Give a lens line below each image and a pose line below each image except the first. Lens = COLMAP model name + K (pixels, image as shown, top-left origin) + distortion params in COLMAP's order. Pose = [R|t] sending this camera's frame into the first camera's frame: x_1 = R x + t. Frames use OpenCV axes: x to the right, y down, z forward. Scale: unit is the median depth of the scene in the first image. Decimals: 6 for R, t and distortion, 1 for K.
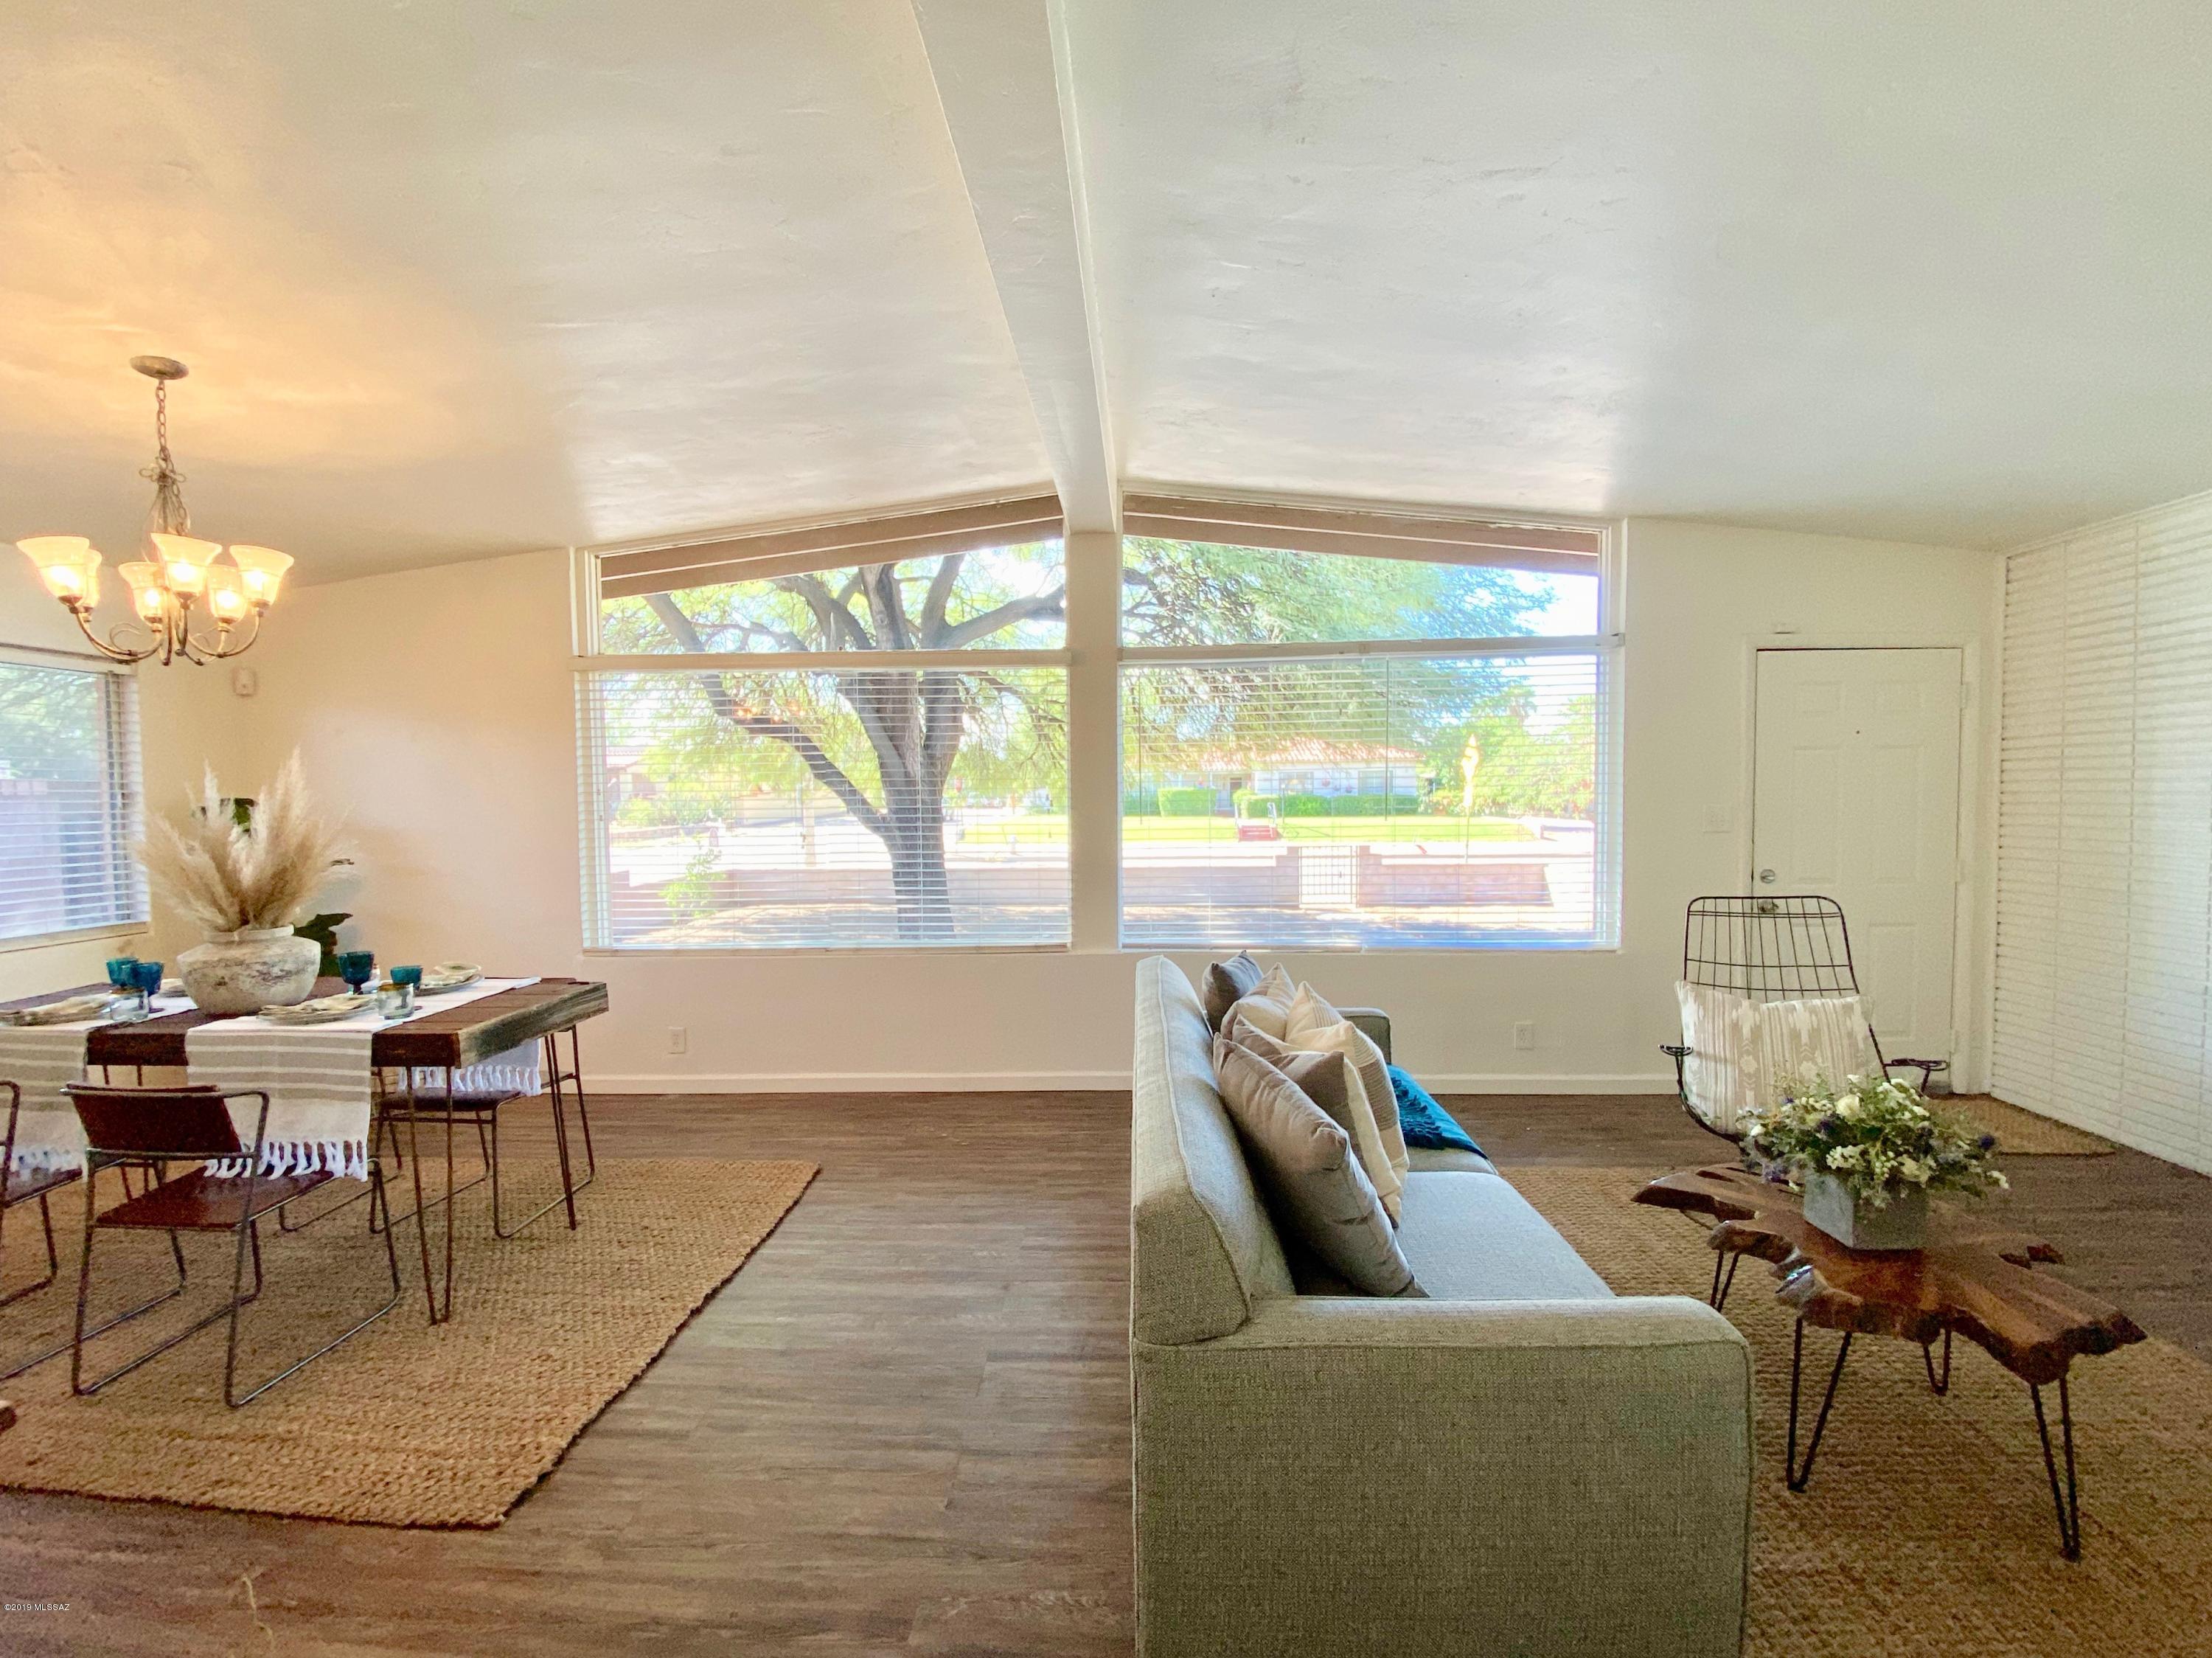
lens RADIAL K [[904.6, 0, 1101.1], [0, 904.6, 841.6], [0, 0, 1]] dist [0.012208, -0.016908]
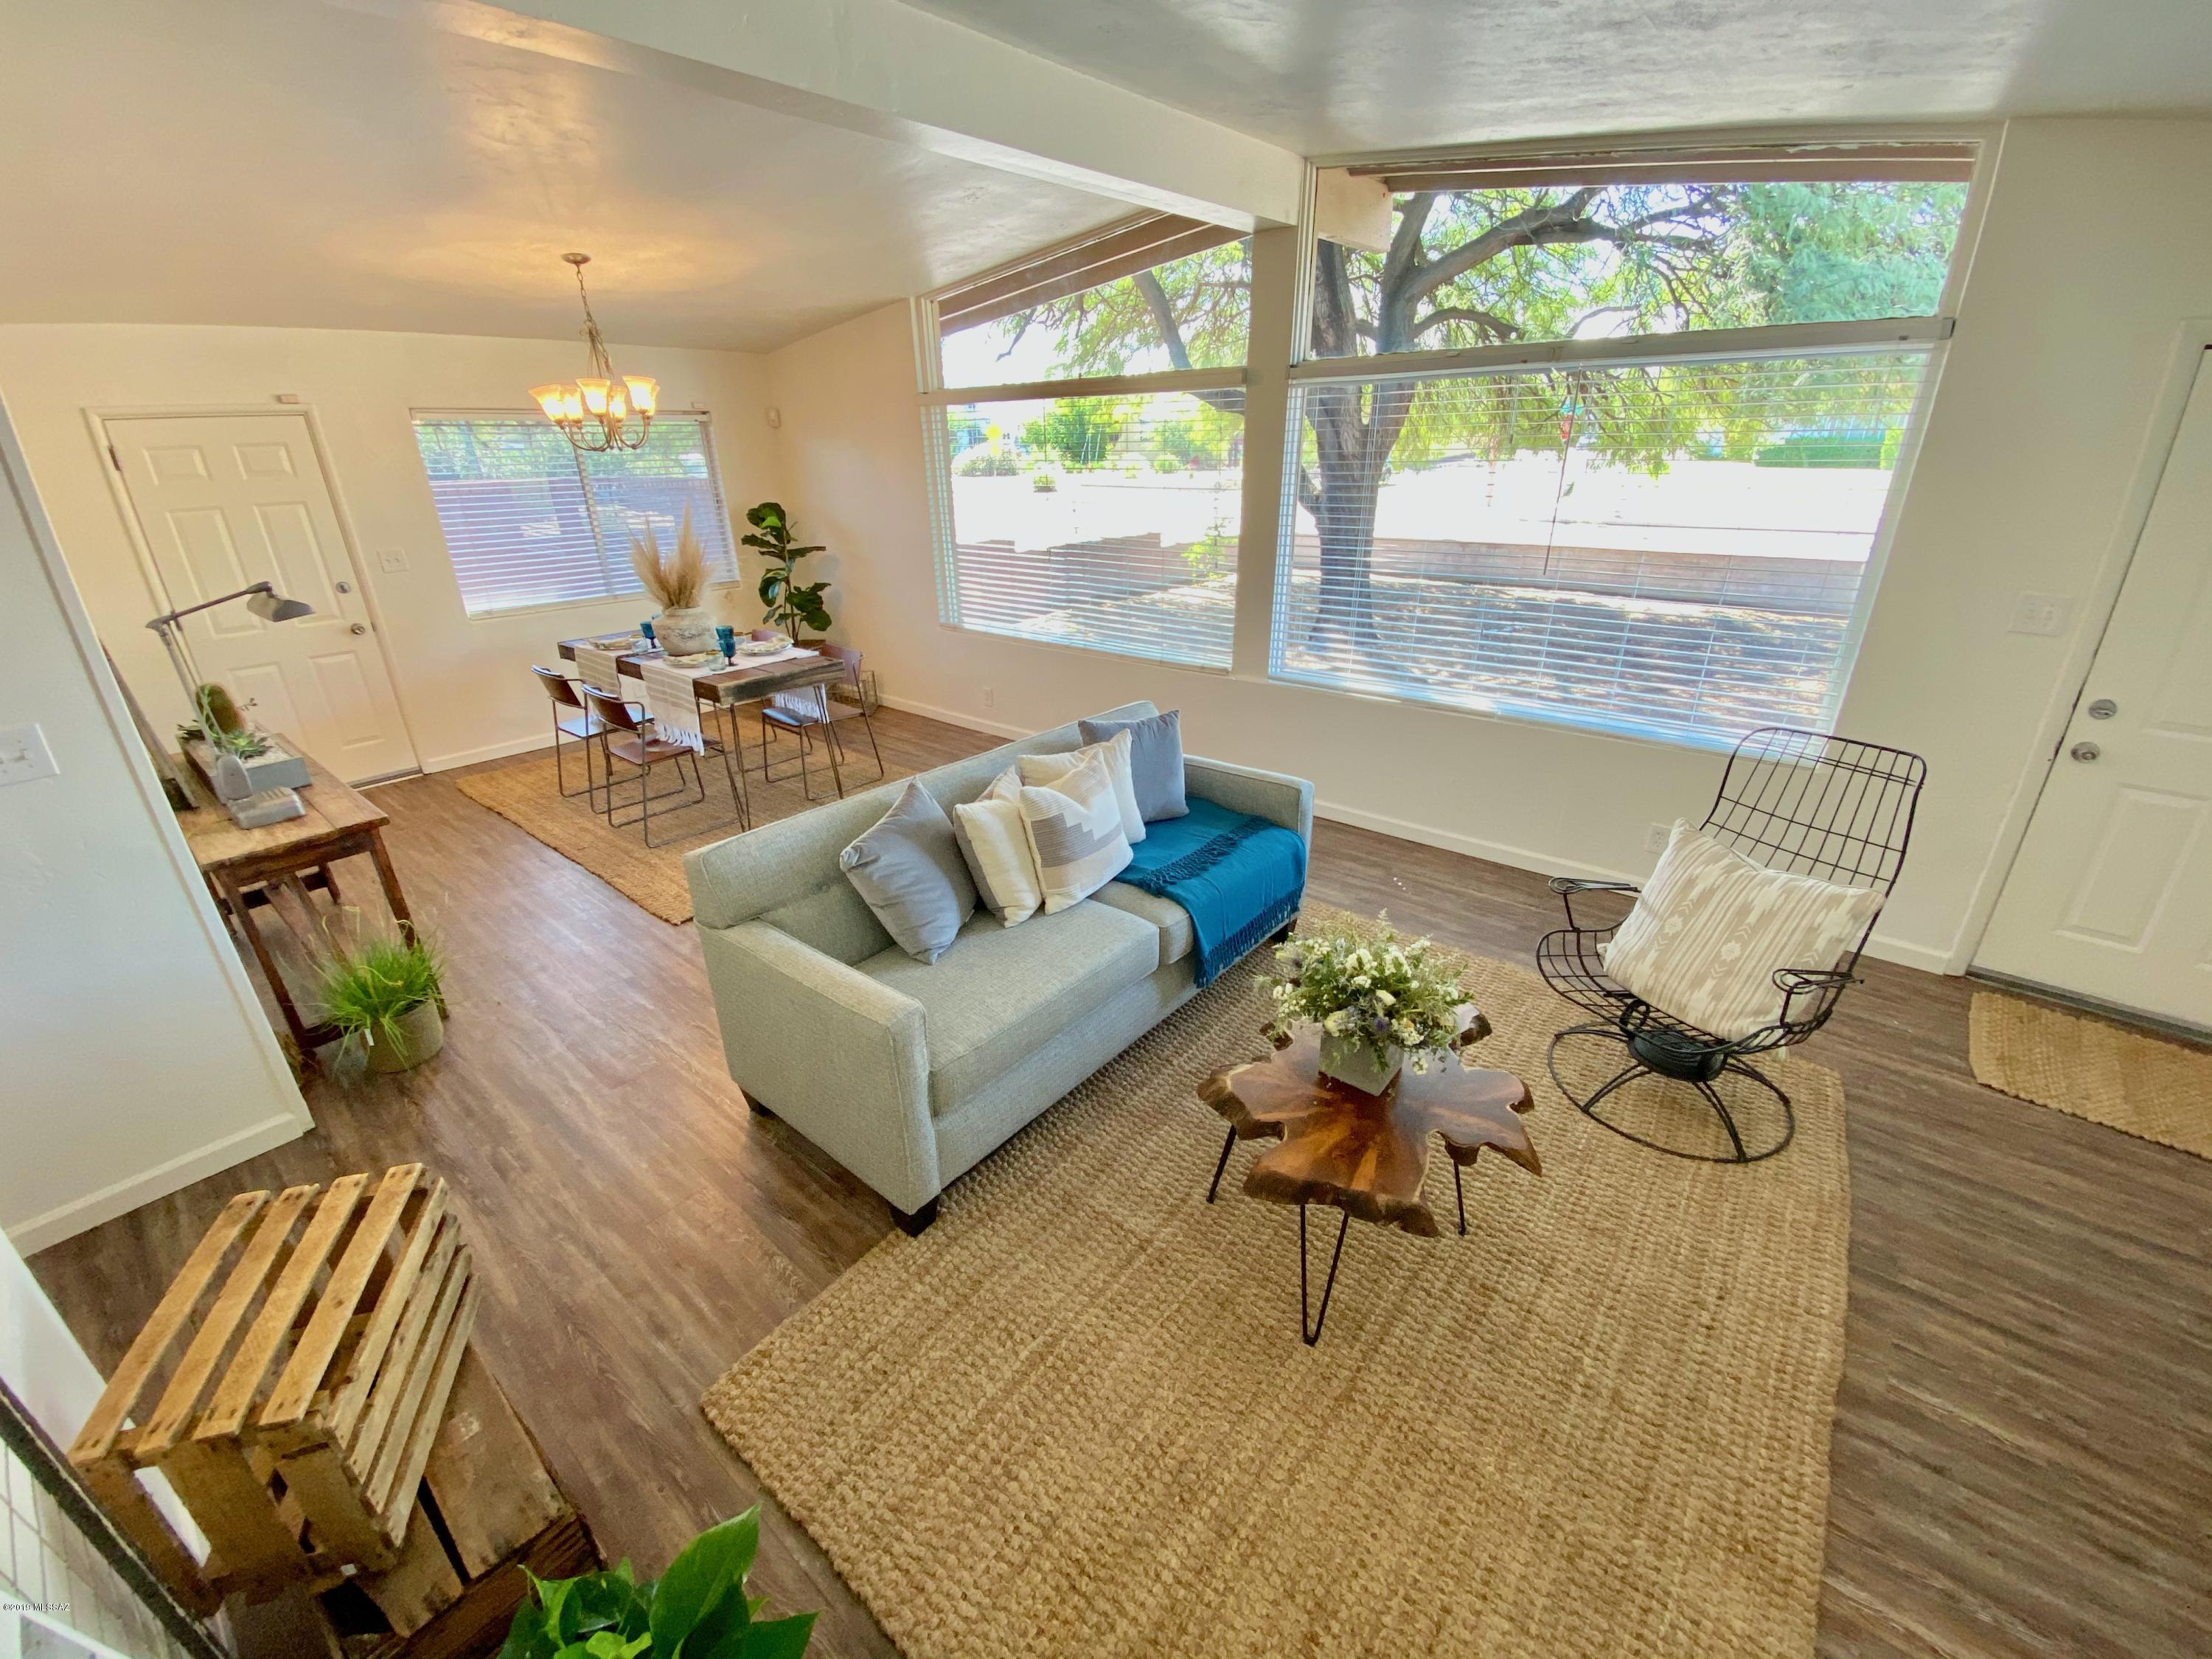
lens RADIAL K [[891.4, 0, 1102.3], [0, 891.4, 825.6], [0, 0, 1]] dist [-0.000539, -0.000517]
pose [[0.791063, 0.238979, -0.563123, 0.500759], [-0.023748, 0.931839, 0.362094, -0.098067], [0.611273, -0.273066, 0.742819, 0.047544]]
